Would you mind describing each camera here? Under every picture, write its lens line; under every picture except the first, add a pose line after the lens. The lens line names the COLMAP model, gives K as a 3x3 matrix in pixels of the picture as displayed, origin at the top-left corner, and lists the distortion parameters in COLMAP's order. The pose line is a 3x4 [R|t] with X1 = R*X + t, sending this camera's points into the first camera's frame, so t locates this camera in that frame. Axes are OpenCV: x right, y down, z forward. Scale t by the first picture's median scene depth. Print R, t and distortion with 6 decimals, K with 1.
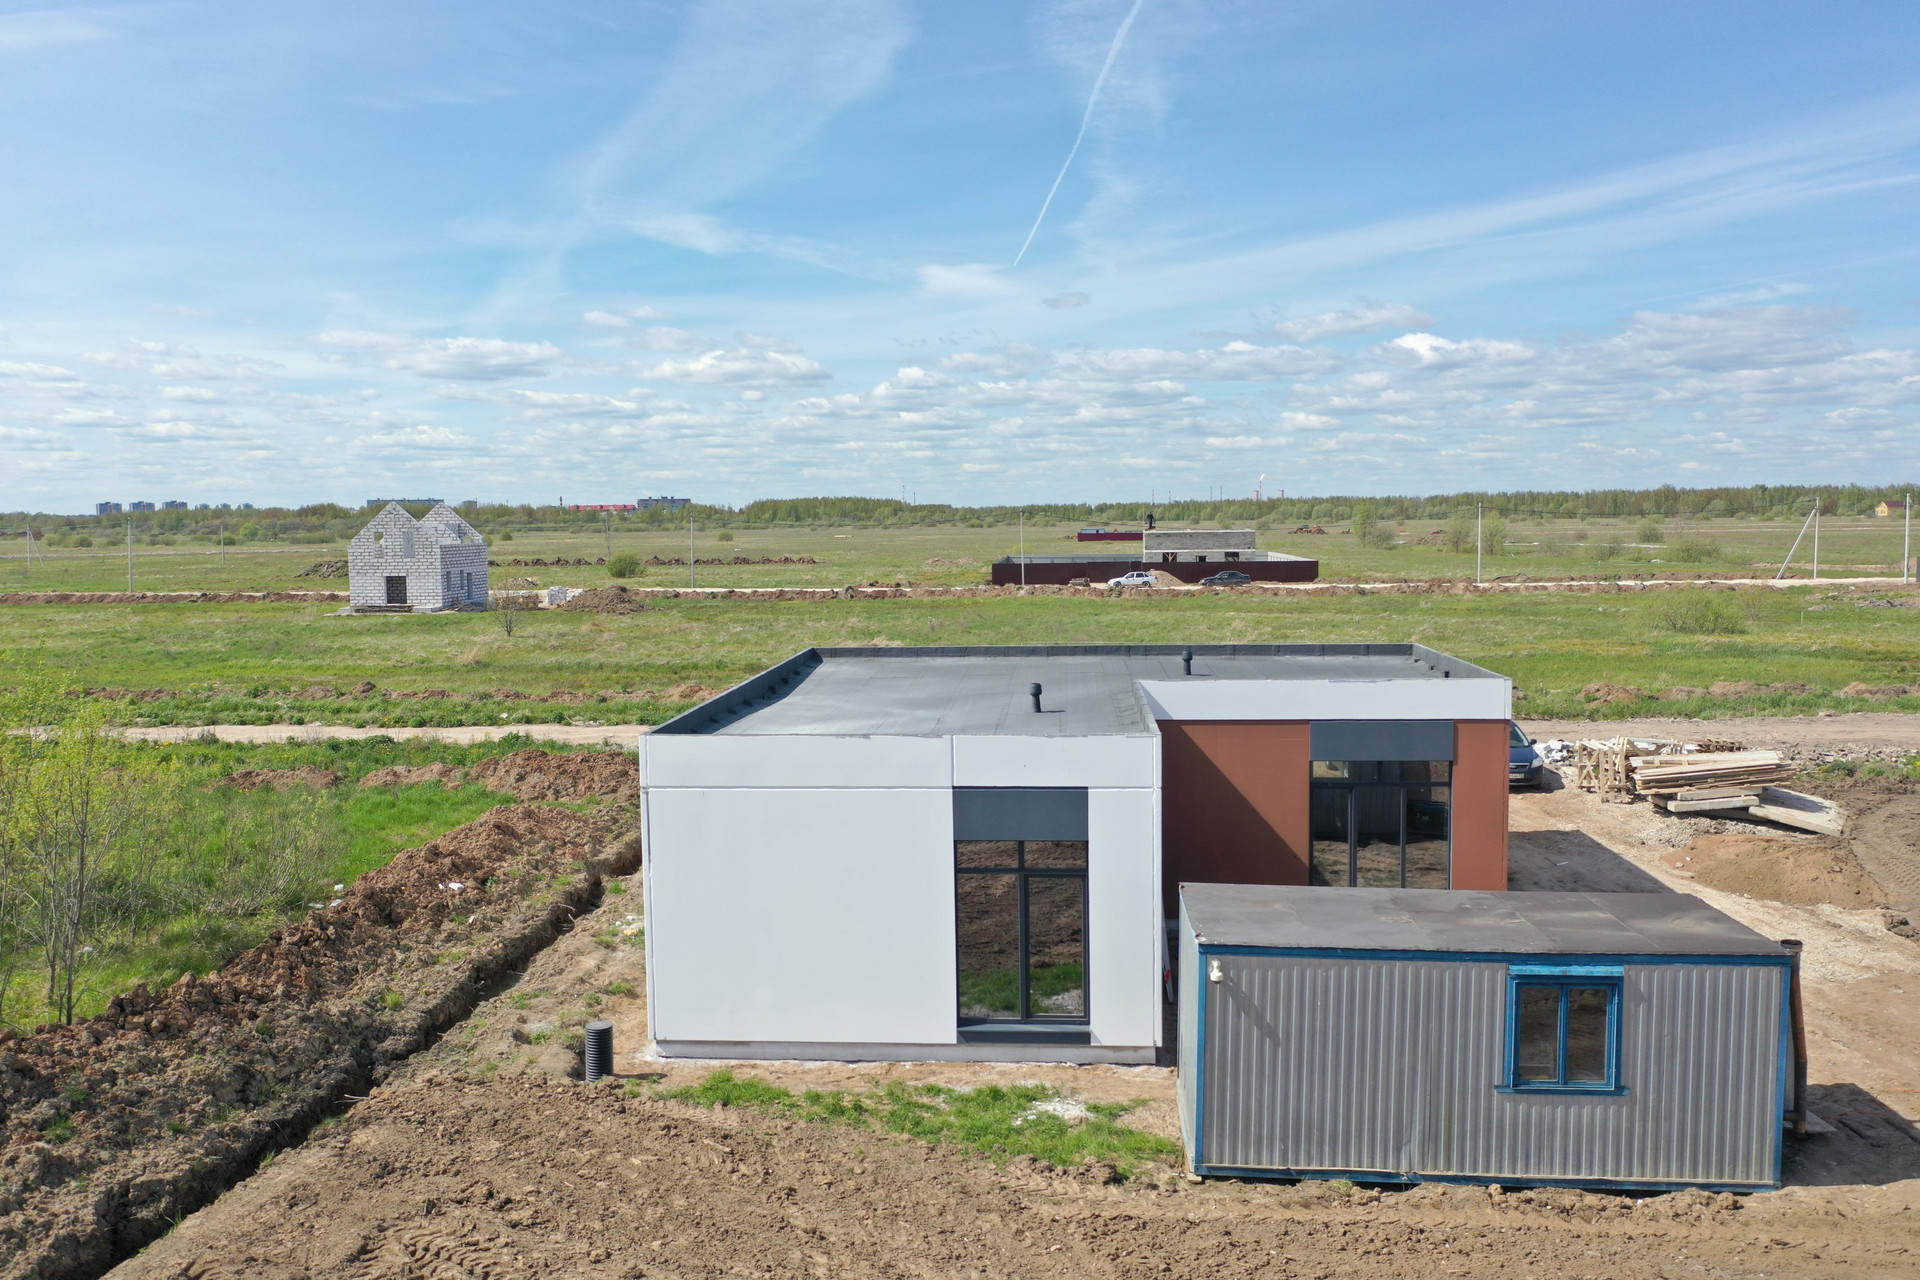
lens RADIAL K [[1527.3, 0, 938.6], [0, 1527.3, 643.6], [0, 0, 1]] dist [0.002949, -0.007654]
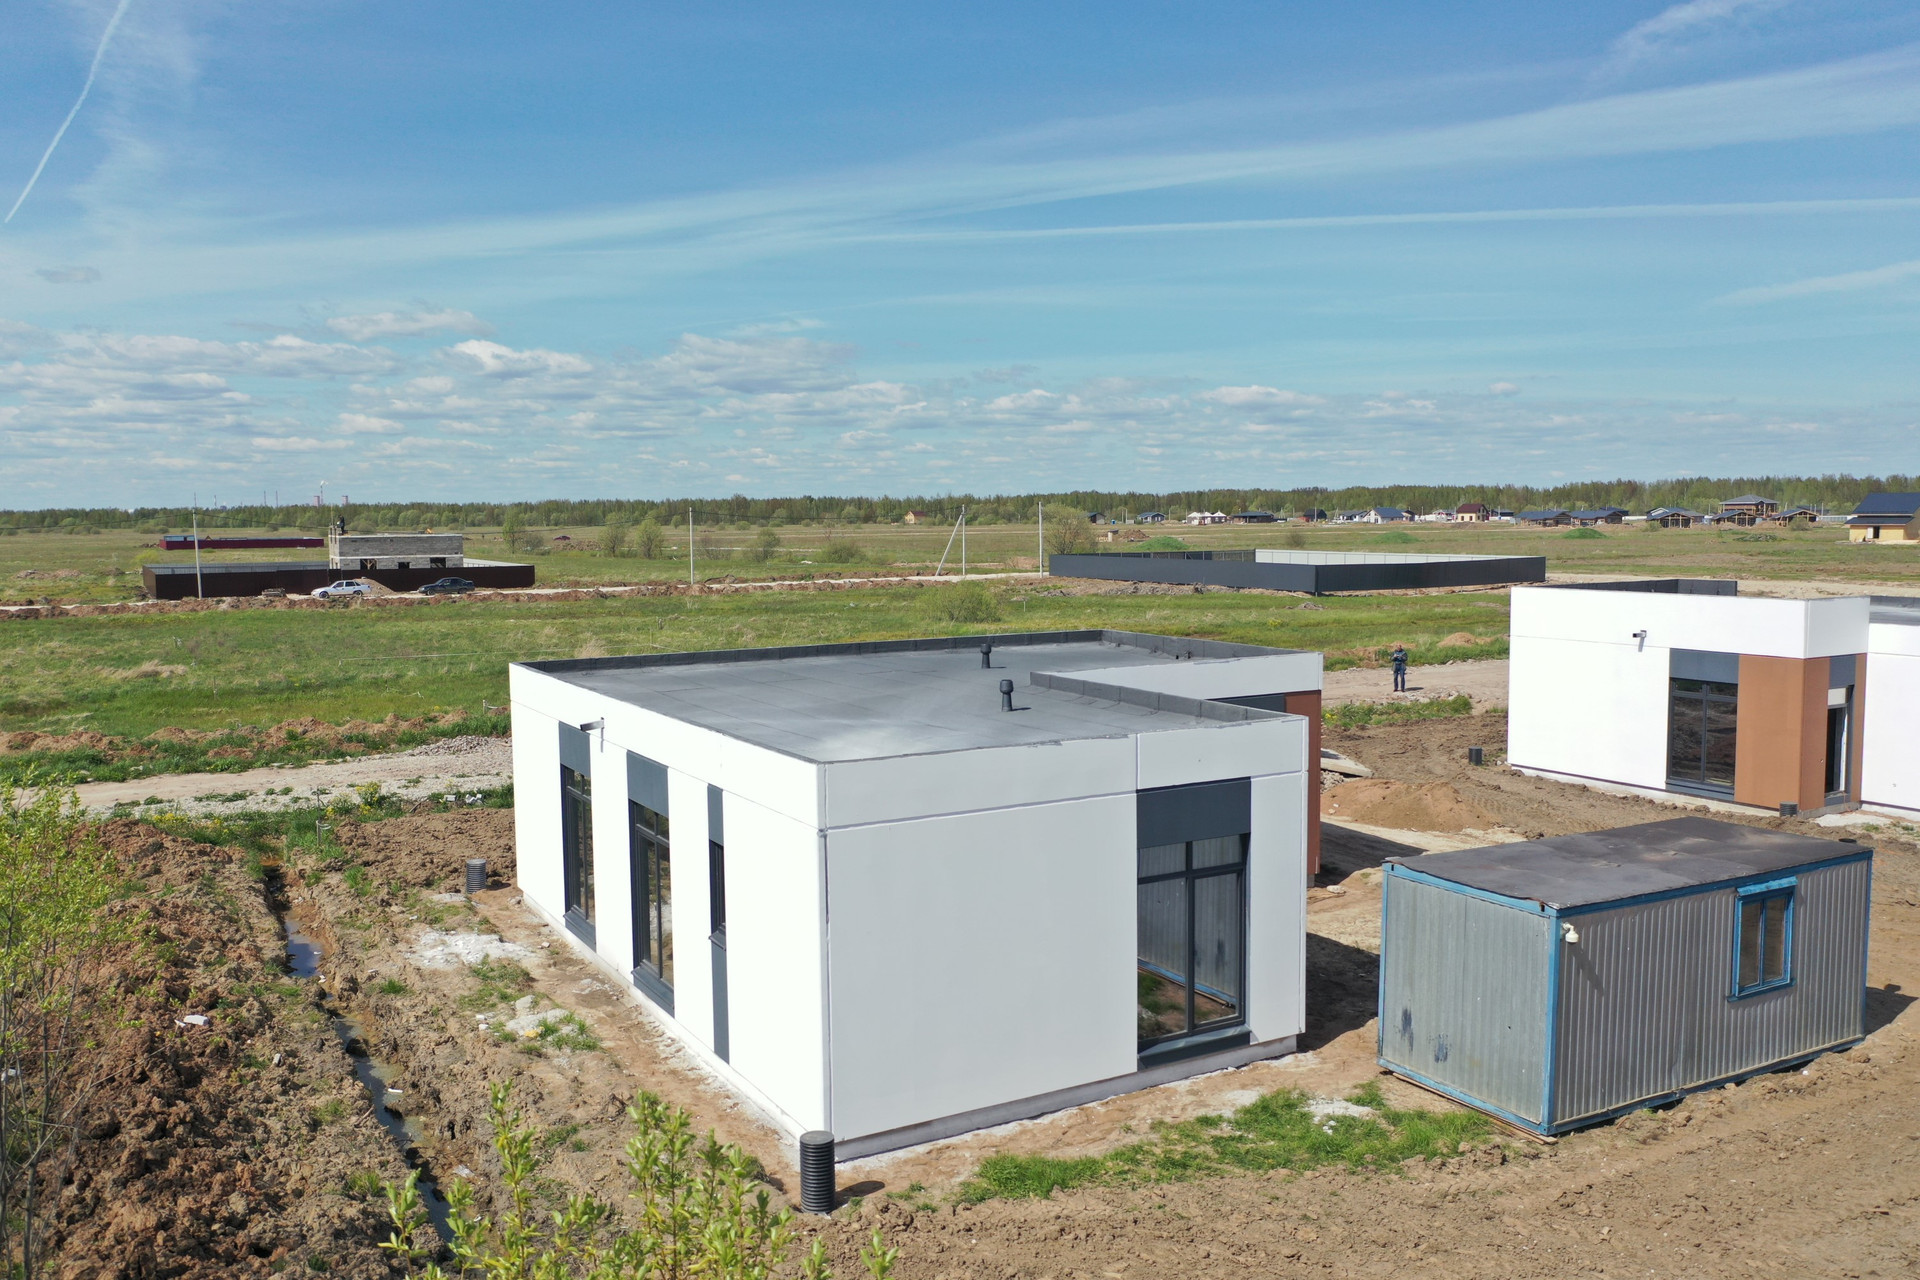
lens RADIAL K [[1527.3, 0, 960.6], [0, 1527.3, 657.0], [0, 0, 1]] dist [0.002949, -0.007654]
pose [[0.824862, -0.048131, 0.563282, -0.491633], [0.045886, 0.998782, 0.018149, -0.005961], [-0.563469, 0.010877, 0.826066, 0.257149]]
